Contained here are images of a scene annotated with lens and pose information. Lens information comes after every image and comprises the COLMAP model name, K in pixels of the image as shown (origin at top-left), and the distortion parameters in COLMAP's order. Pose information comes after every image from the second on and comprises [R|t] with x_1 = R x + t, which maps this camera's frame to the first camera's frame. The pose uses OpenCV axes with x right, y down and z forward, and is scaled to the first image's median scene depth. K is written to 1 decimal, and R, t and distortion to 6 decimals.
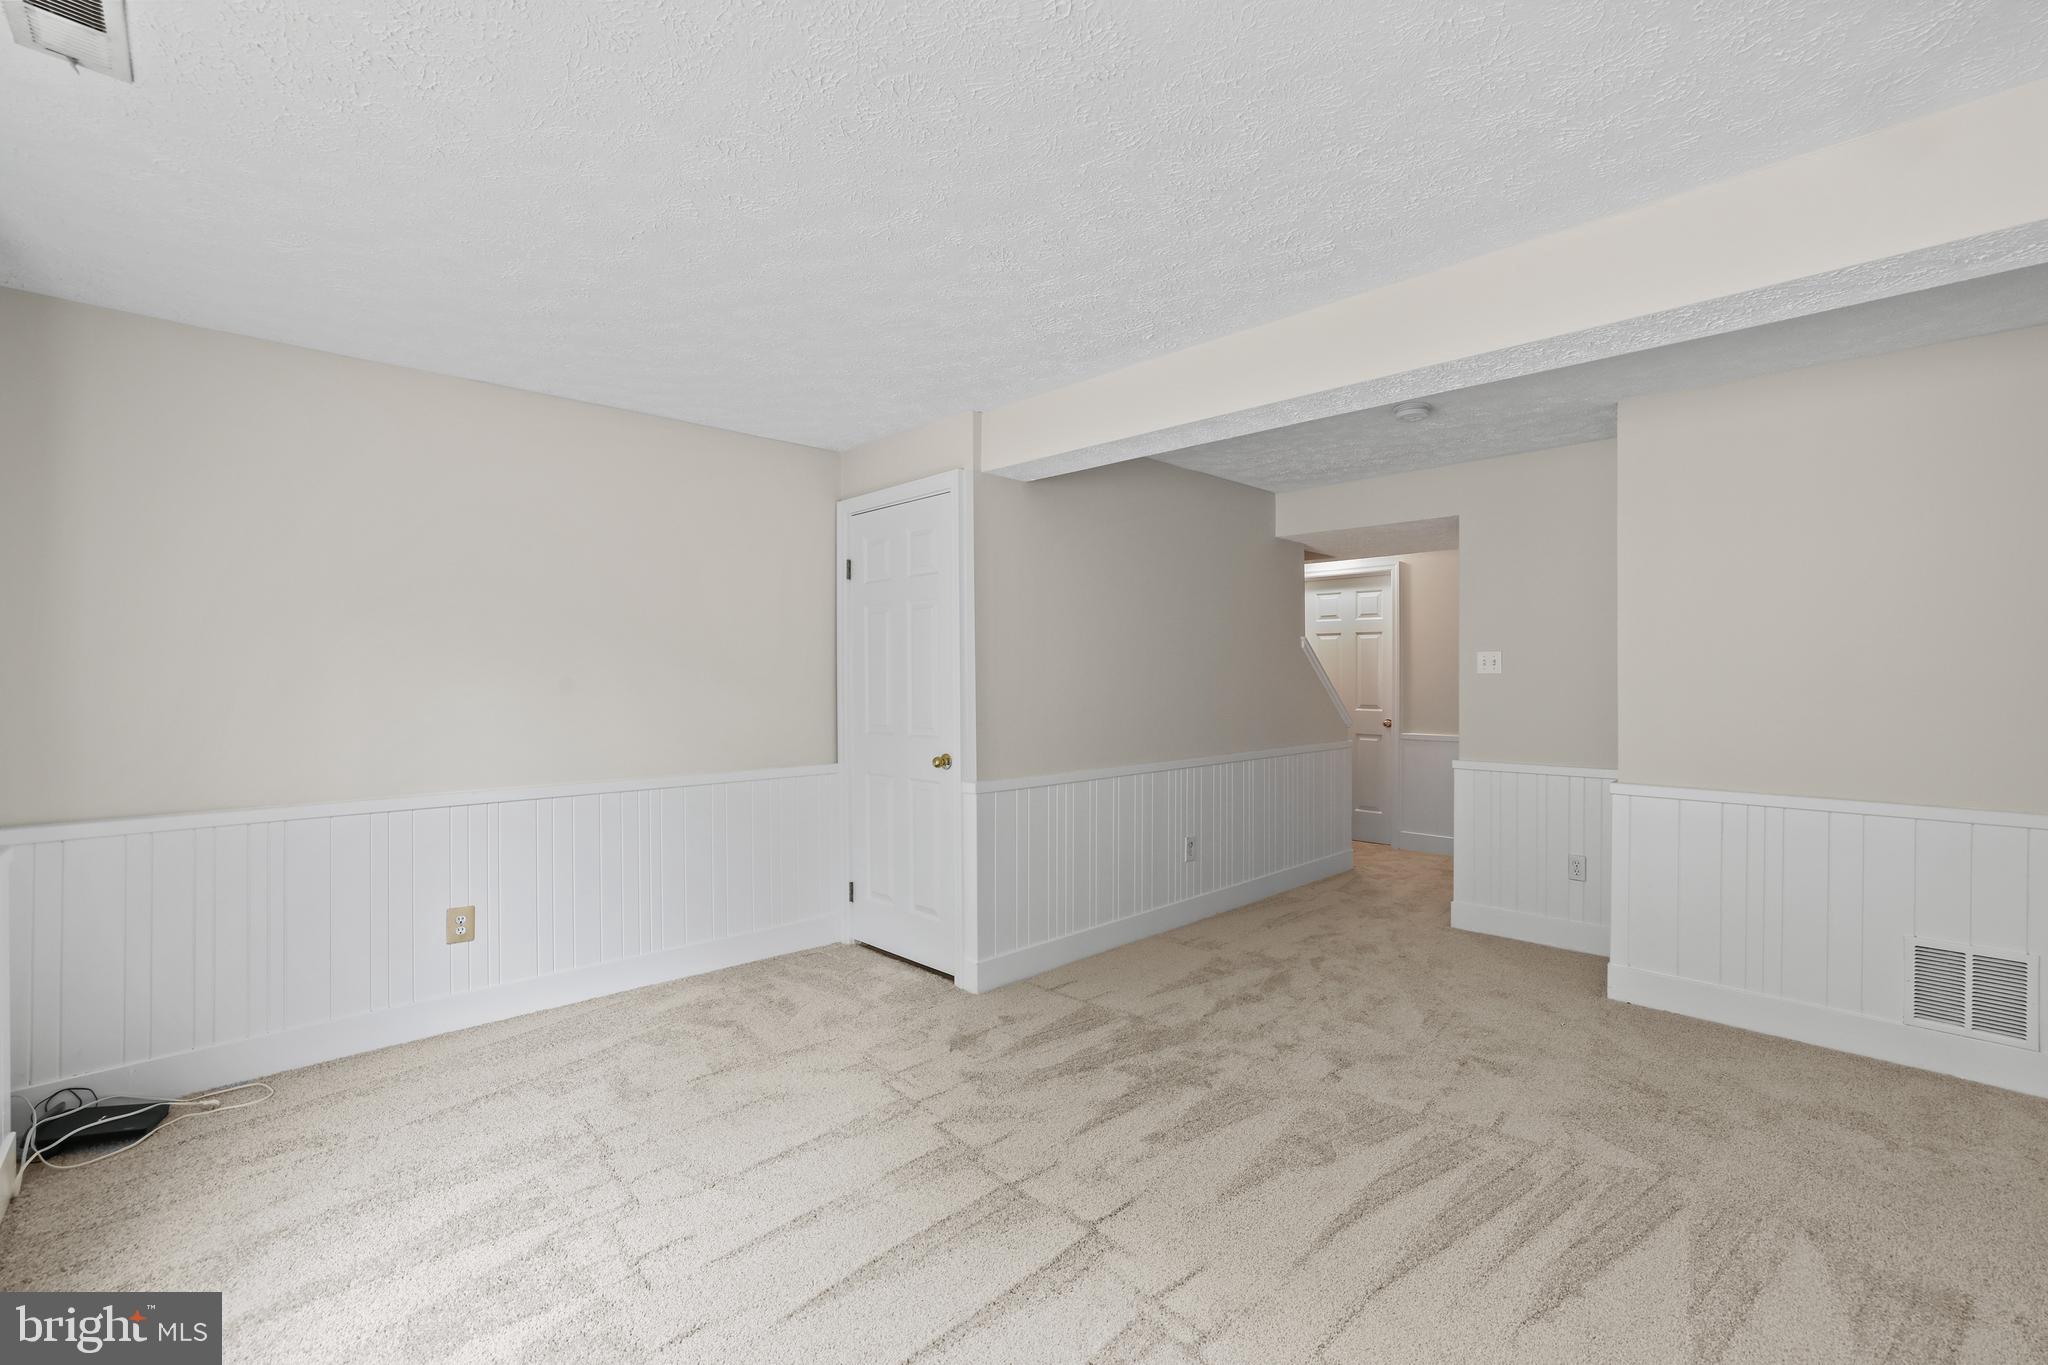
lens RADIAL K [[878.2, 0, 1020.7], [0, 878.2, 662.0], [0, 0, 1]] dist [-0.045917, 0.015028]
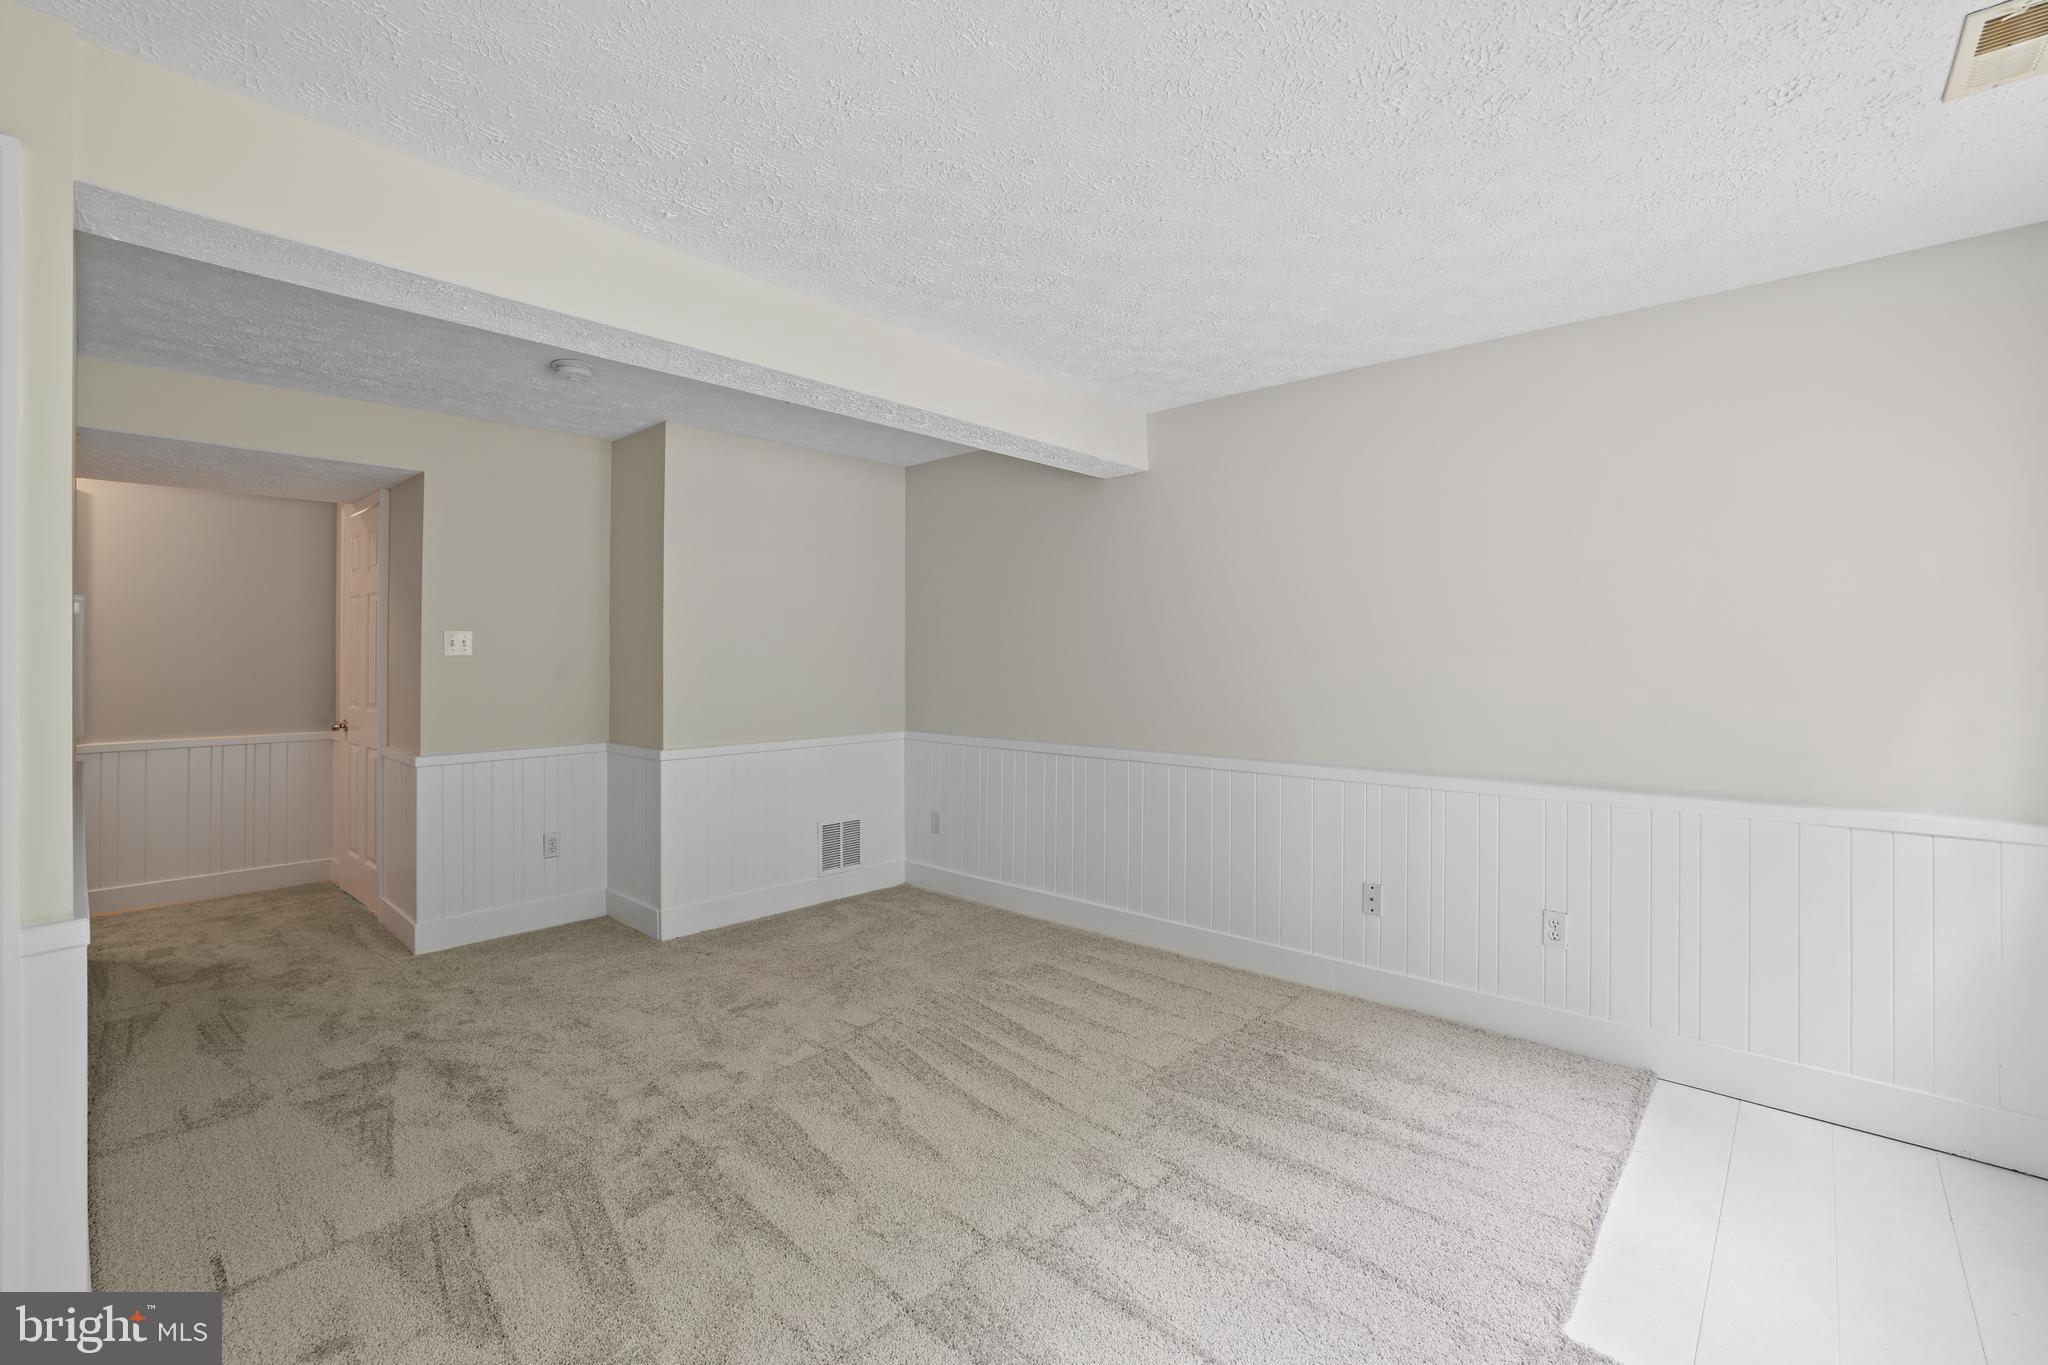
lens RADIAL K [[878.8, 0, 1023.4], [0, 878.8, 650.1], [0, 0, 1]] dist [-0.044154, 0.014809]
pose [[-0.084437, 0.009081, 0.996387, -0.525584], [-0.015811, 0.999820, -0.010452, 0.010087], [-0.996303, -0.016637, -0.084278, 0.644389]]
